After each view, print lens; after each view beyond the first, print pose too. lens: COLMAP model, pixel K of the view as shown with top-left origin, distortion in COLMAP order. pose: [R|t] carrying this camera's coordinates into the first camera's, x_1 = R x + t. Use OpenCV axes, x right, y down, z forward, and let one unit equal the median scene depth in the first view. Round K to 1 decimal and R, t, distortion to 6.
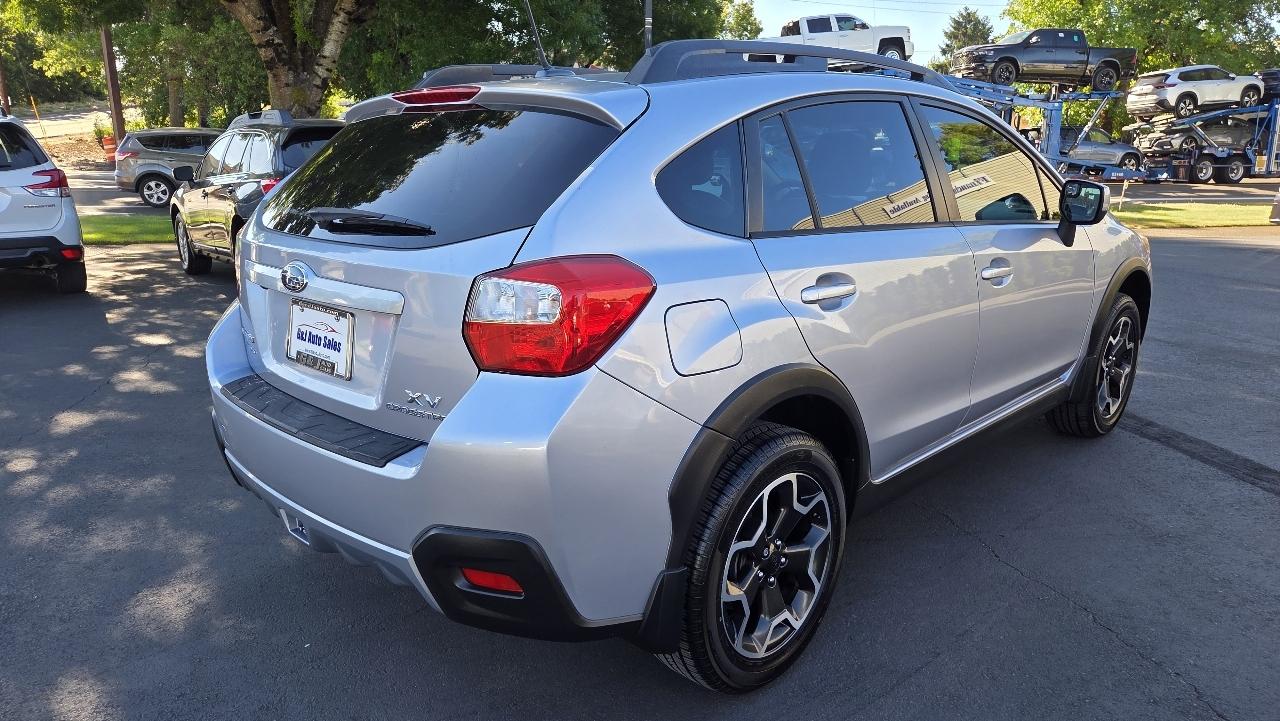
lens RADIAL K [[836.0, 0, 639.4], [0, 836.0, 362.0], [0, 0, 1]] dist [0.055454, -0.041073]
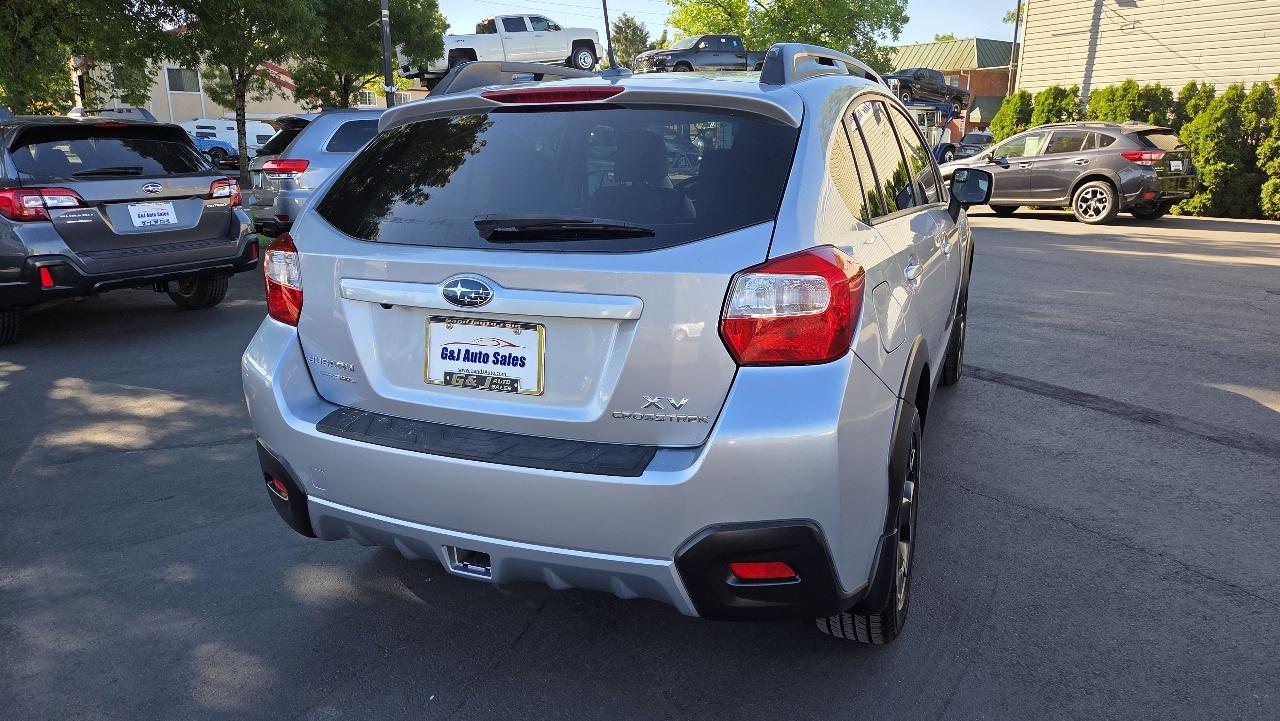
lens RADIAL K [[836.0, 0, 638.6], [0, 836.0, 352.1], [0, 0, 1]] dist [0.055454, -0.041073]
pose [[0.936257, -0.097331, 0.337564, -0.275045], [0.099910, 0.994948, 0.009770, -0.012268], [-0.336810, 0.024578, 0.941252, 0.037870]]
